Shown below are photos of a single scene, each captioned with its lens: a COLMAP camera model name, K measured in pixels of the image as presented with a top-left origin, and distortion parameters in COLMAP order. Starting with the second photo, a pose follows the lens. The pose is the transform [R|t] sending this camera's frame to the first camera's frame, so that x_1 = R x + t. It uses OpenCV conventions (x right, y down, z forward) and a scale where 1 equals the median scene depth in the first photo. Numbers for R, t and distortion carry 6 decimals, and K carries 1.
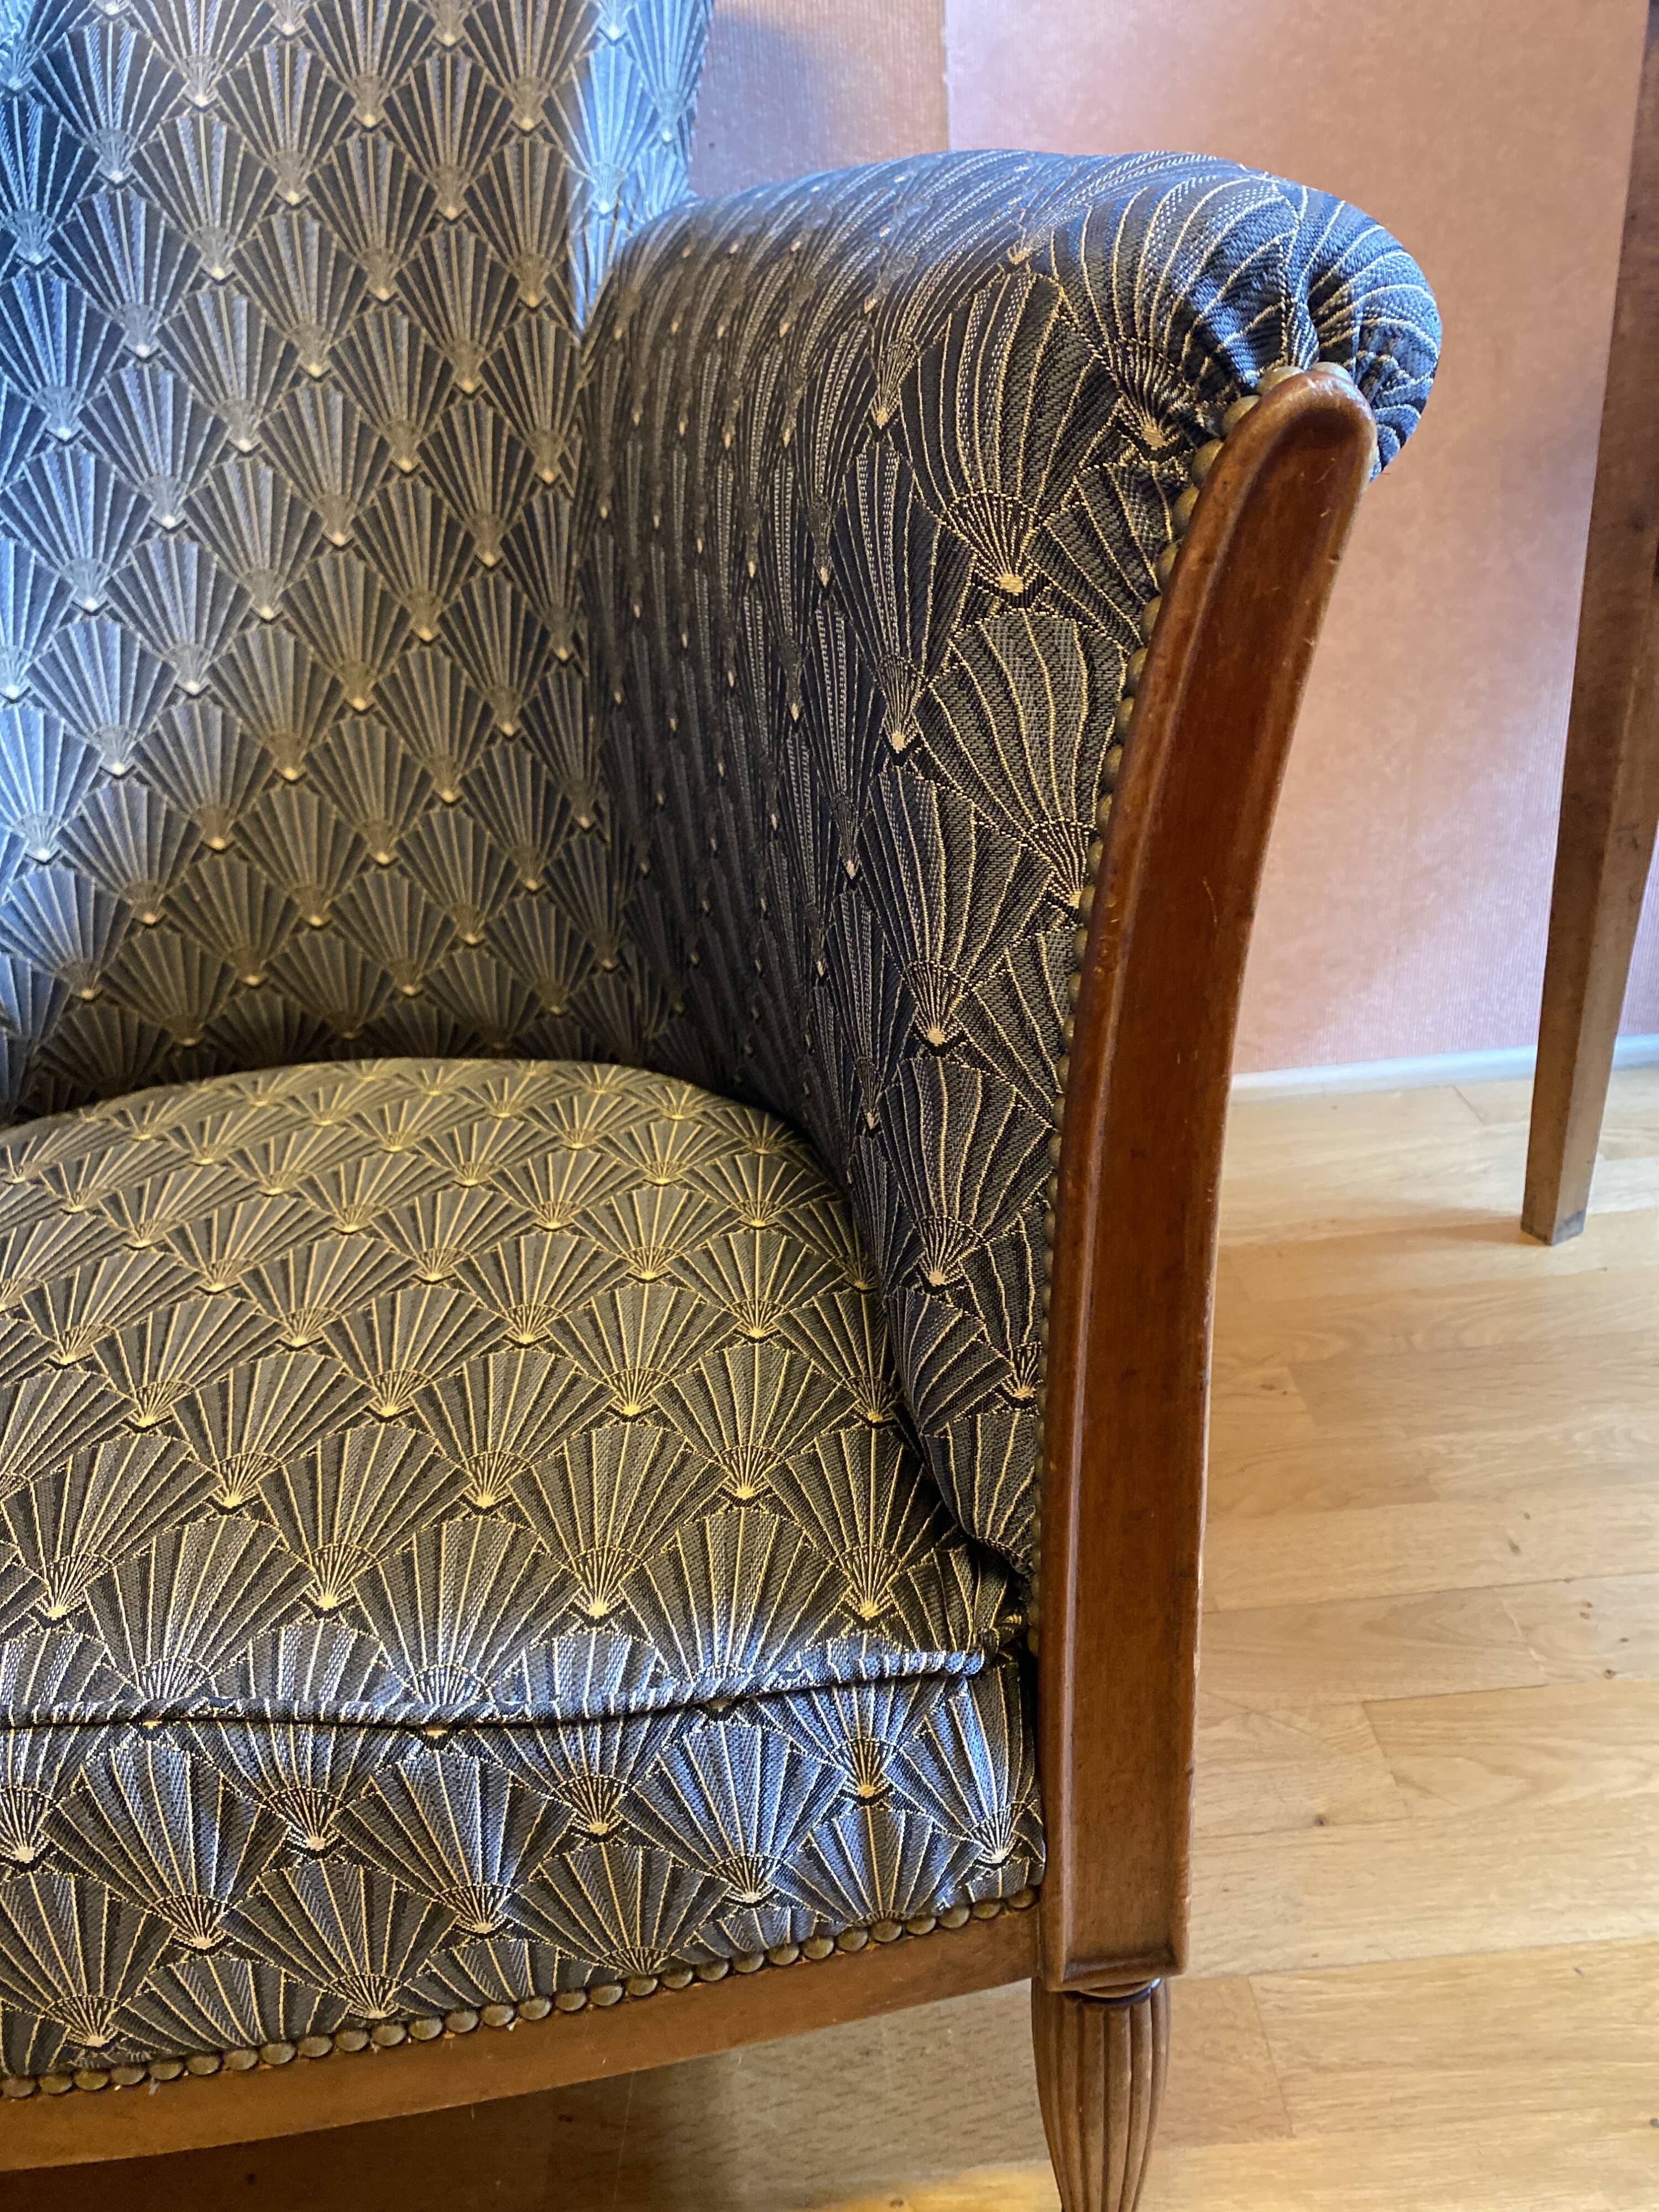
lens RADIAL K [[1701.6, 0, 832.7], [0, 1701.6, 1091.7], [0, 0, 1]] dist [0.027497, -0.019477]
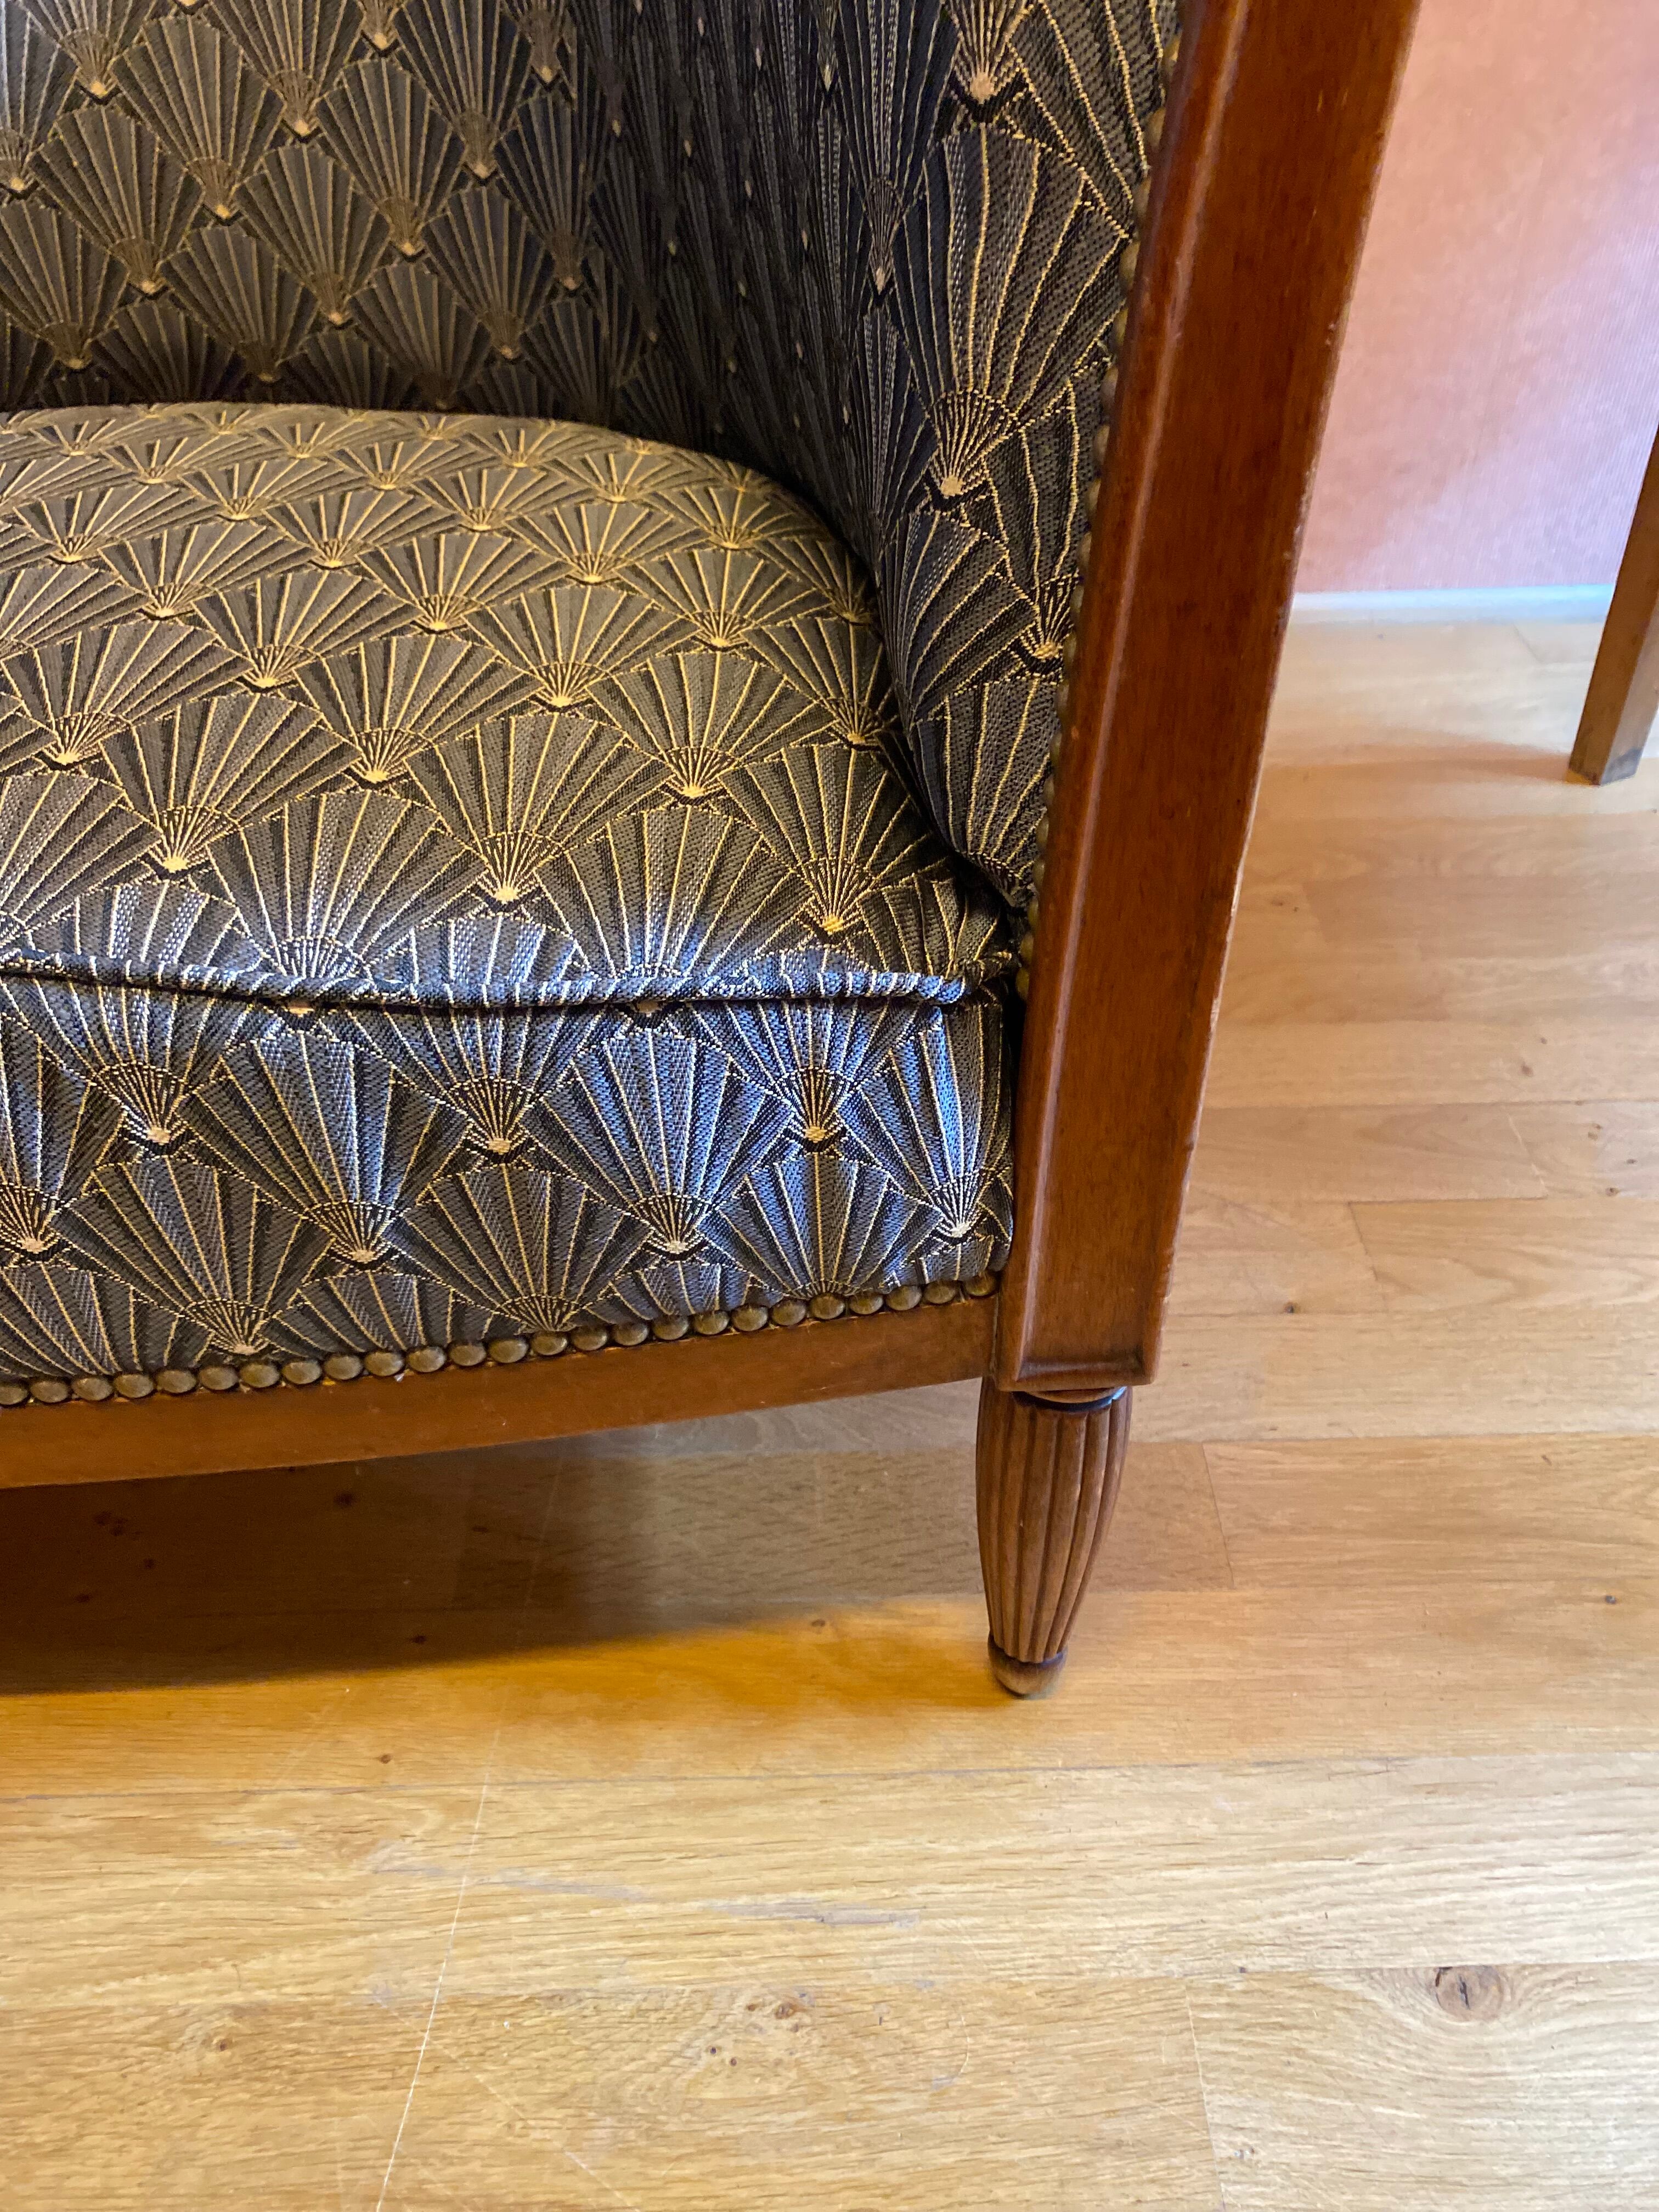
lens RADIAL K [[1701.6, 0, 838.3], [0, 1701.6, 1086.8], [0, 0, 1]] dist [0.027497, -0.019477]
pose [[0.997474, 0.068221, 0.019763, 0.011053], [-0.070868, 0.974506, 0.212877, 0.178460], [-0.004737, -0.213739, 0.976879, 0.152247]]
